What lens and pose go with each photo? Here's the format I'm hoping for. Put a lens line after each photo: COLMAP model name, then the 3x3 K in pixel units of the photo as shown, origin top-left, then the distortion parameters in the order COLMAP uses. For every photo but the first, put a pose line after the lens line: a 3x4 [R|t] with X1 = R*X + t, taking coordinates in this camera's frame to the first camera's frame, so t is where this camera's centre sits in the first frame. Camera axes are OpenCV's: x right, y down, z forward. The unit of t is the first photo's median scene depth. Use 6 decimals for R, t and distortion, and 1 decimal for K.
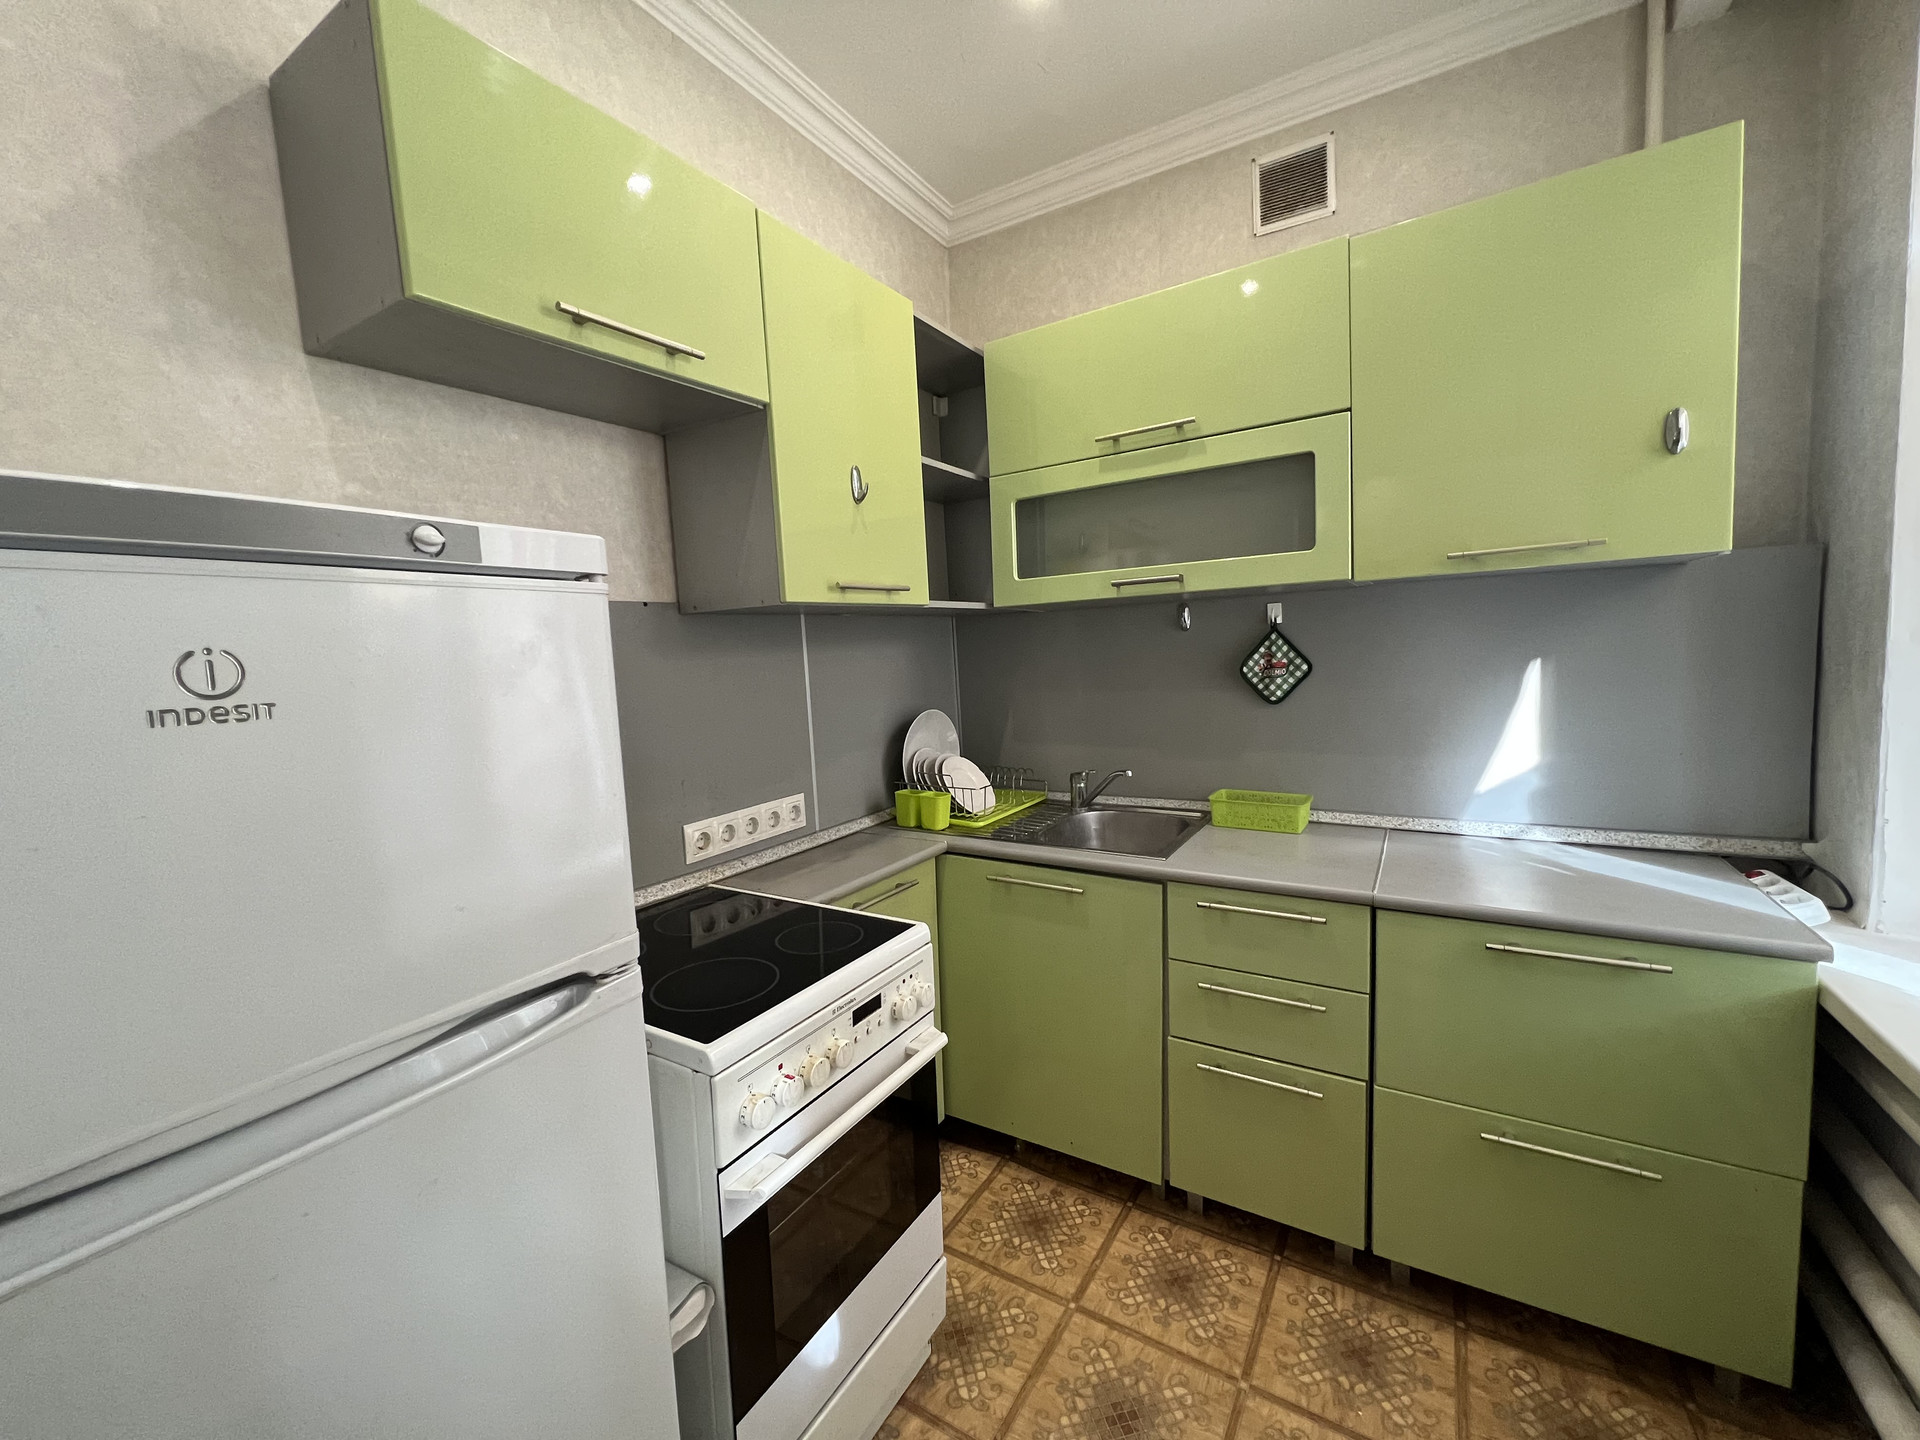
lens RADIAL K [[768.8, 0, 963.3], [0, 768.8, 716.2], [0, 0, 1]] dist [-0.003239, 0.000511]
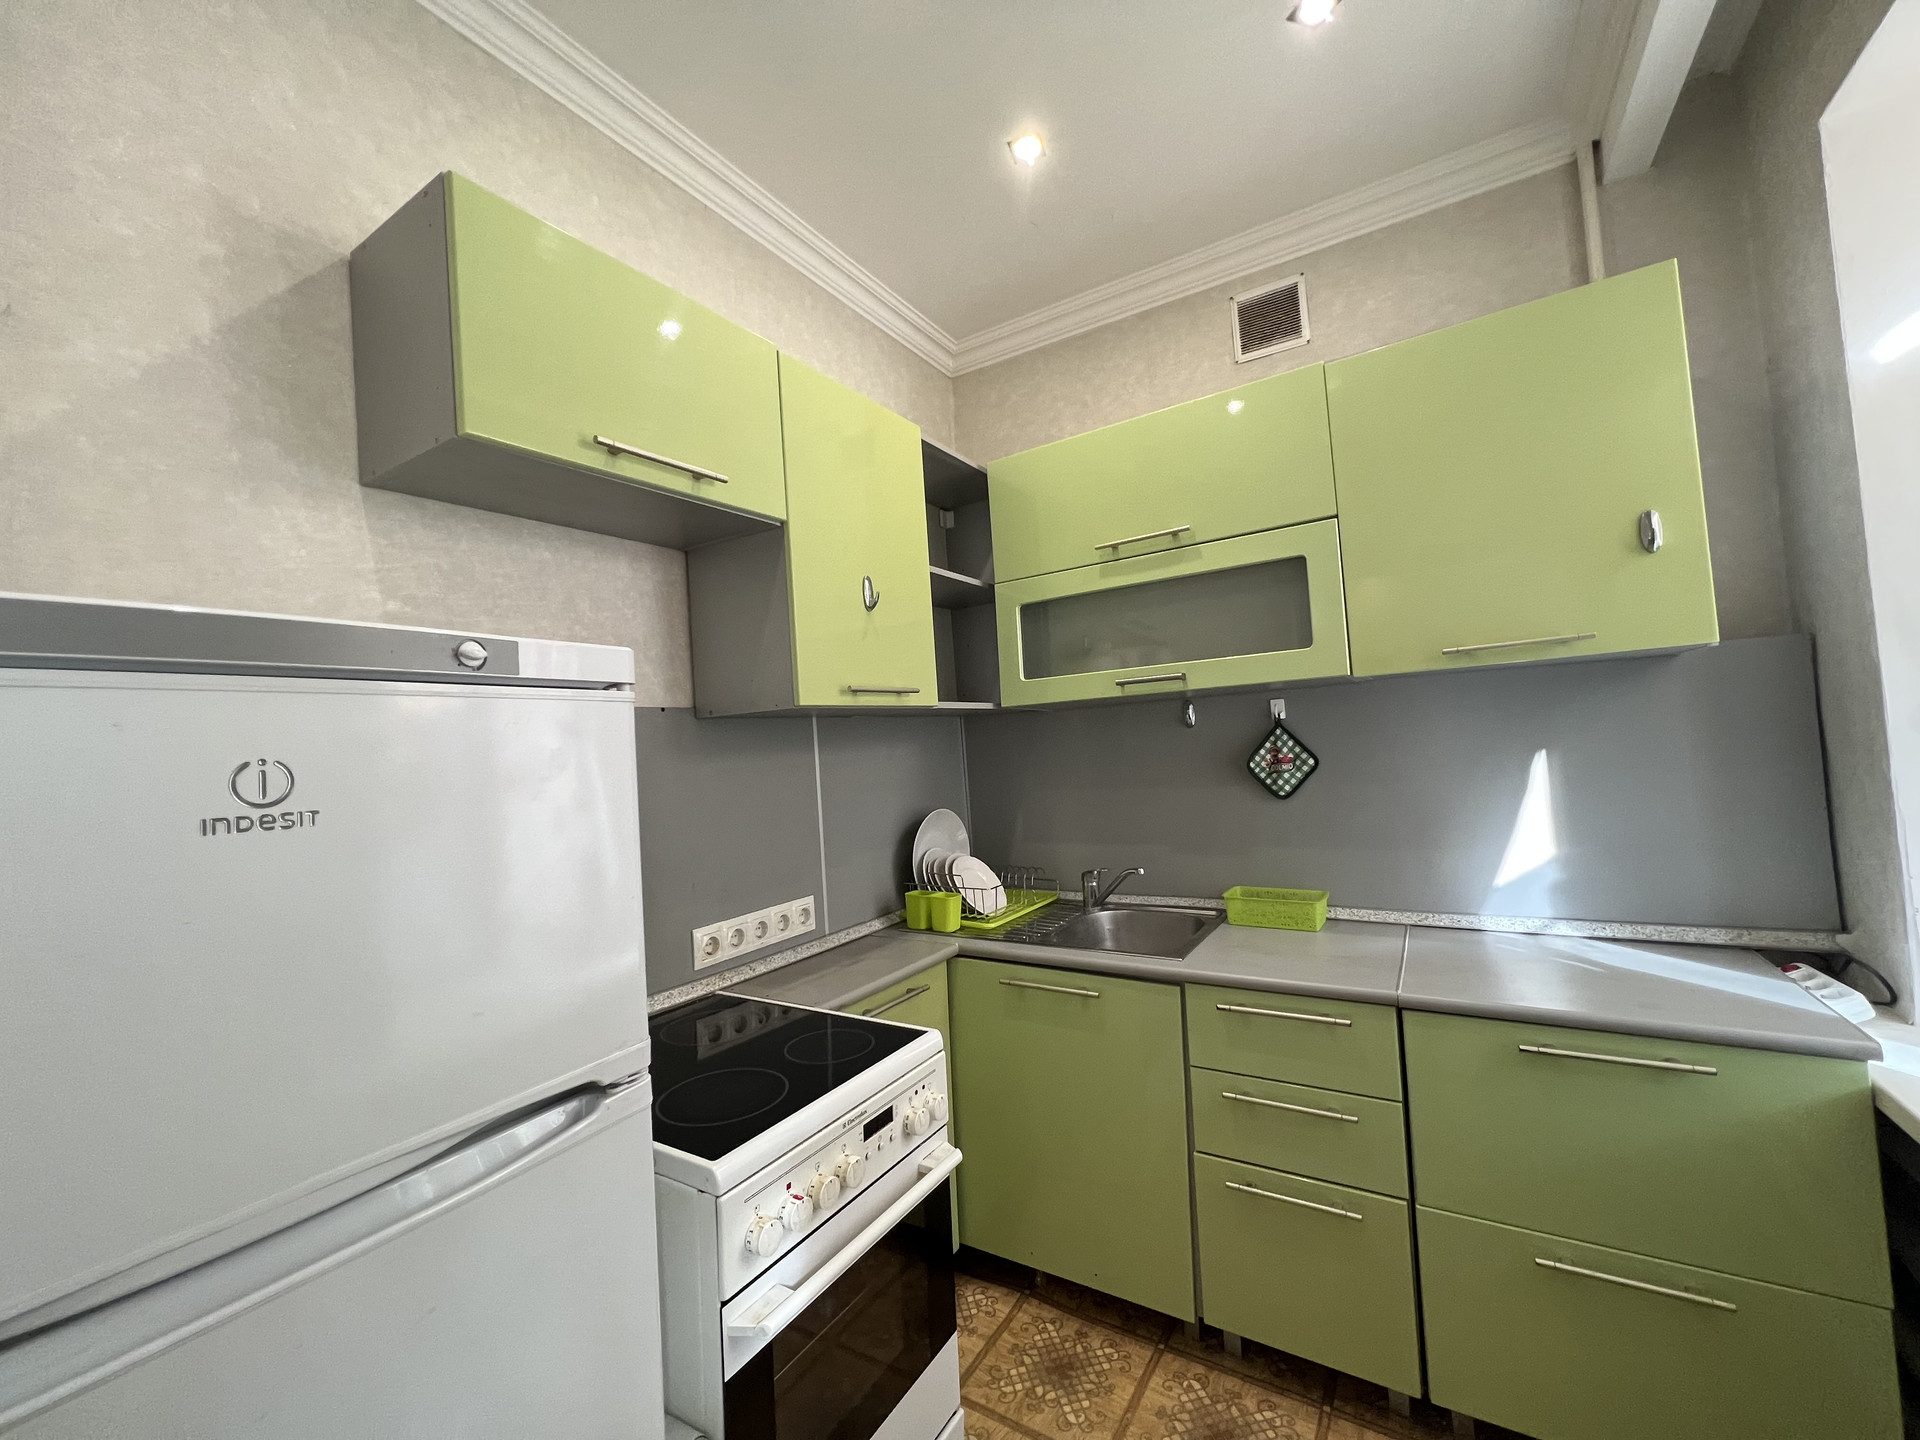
lens RADIAL K [[768.8, 0, 962.9], [0, 768.8, 716.4], [0, 0, 1]] dist [-0.003239, 0.000511]
pose [[0.999848, -0.014438, -0.009732, -0.001943], [0.013075, 0.991701, -0.127900, 0.000220], [0.011498, 0.127754, 0.991739, -0.013707]]
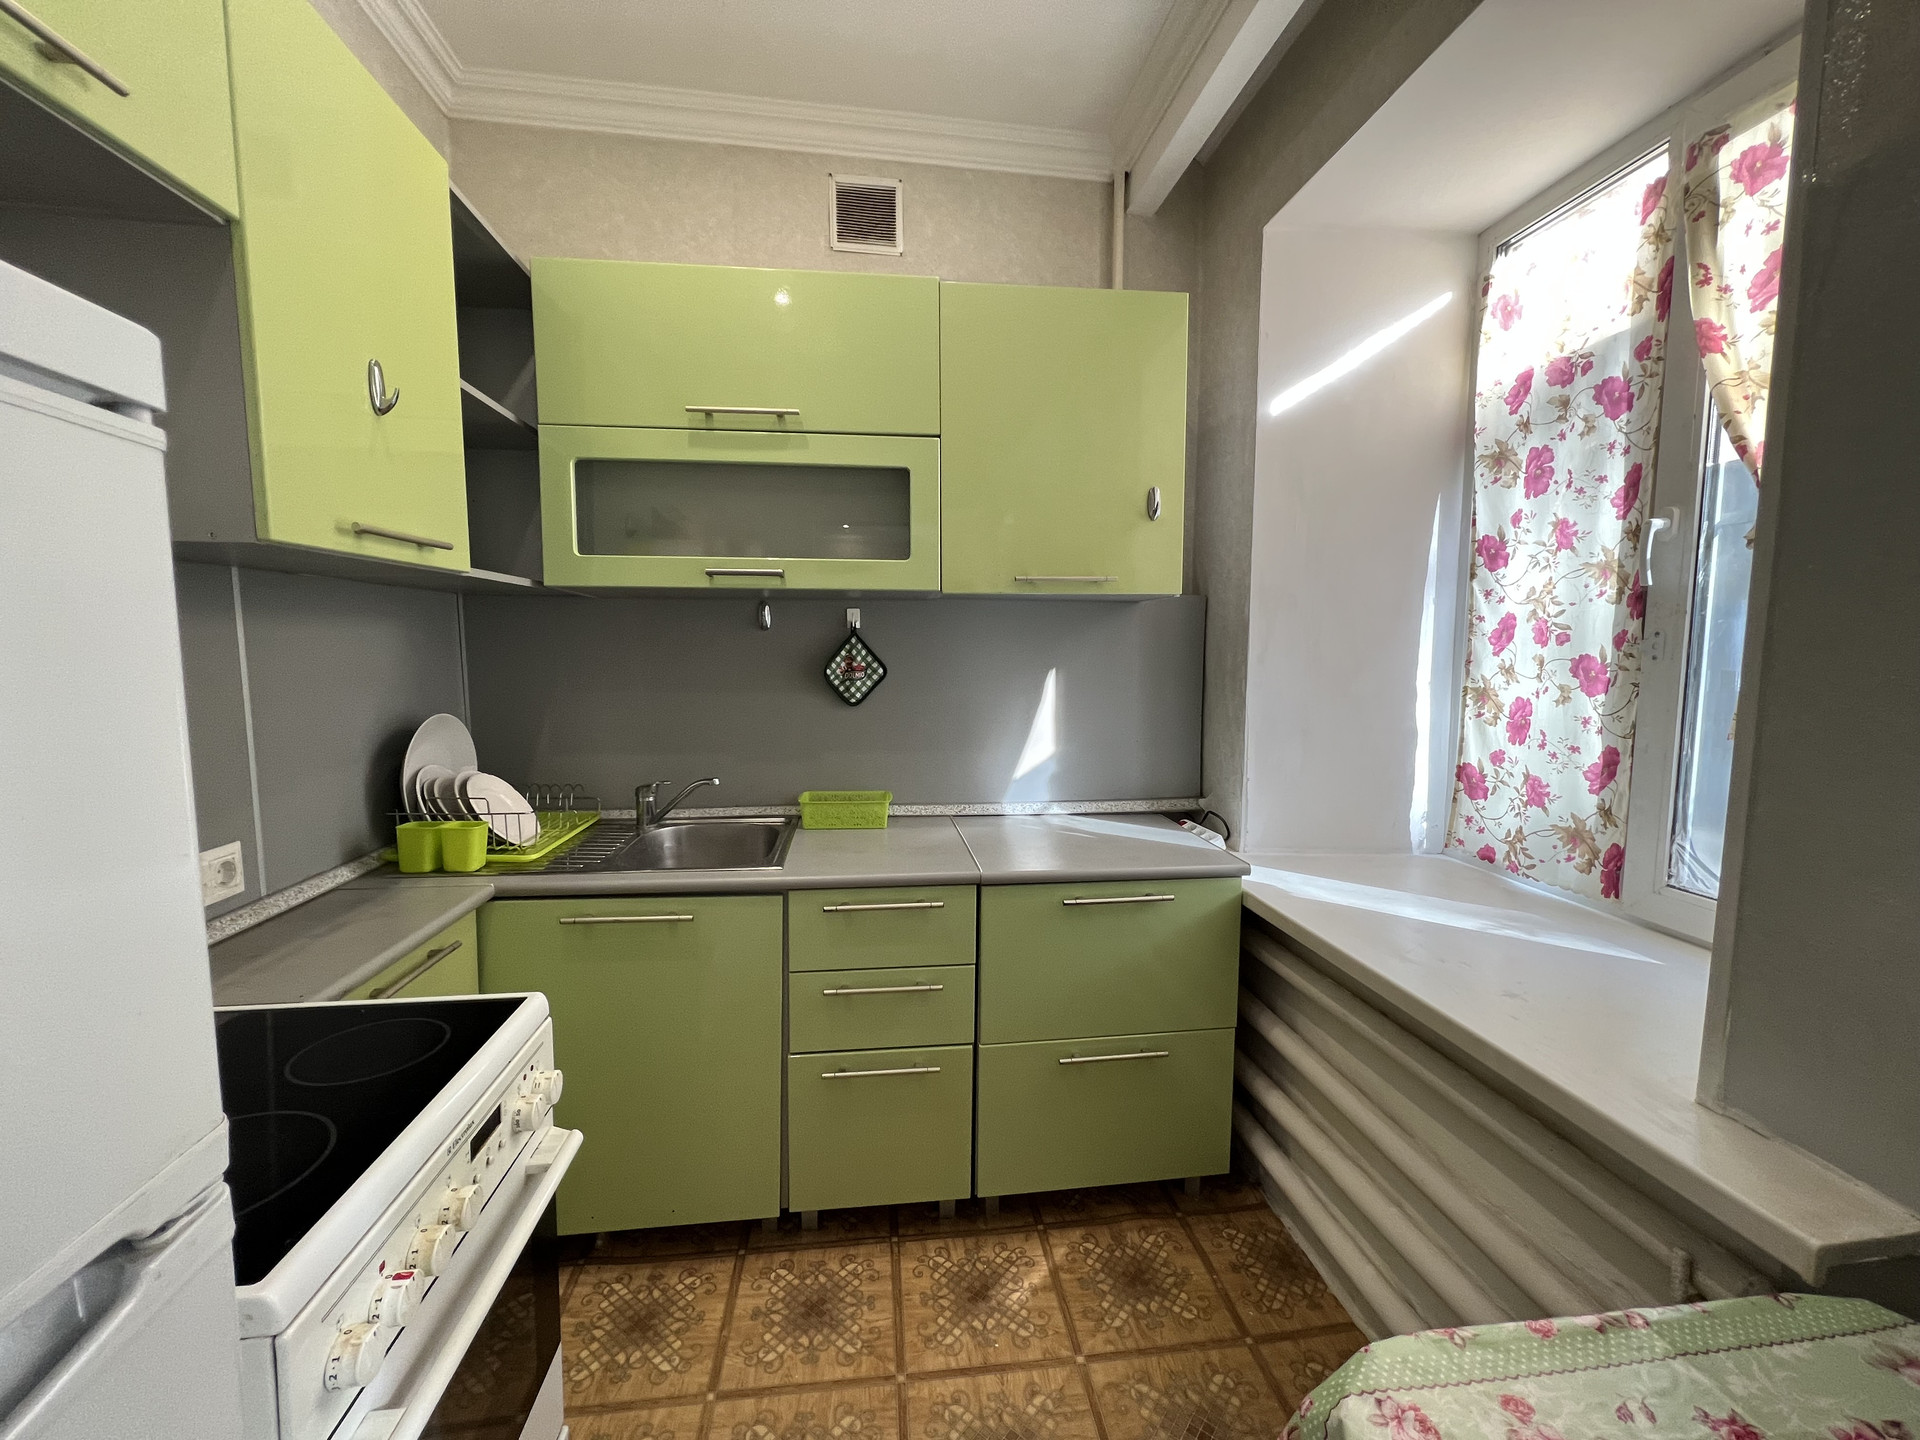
lens RADIAL K [[768.8, 0, 963.6], [0, 768.8, 716.8], [0, 0, 1]] dist [-0.003239, 0.000511]
pose [[0.776047, -0.007796, 0.630627, -0.159873], [0.015564, 0.999856, -0.006792, 0.009823], [-0.630484, 0.015086, 0.776056, 0.124070]]
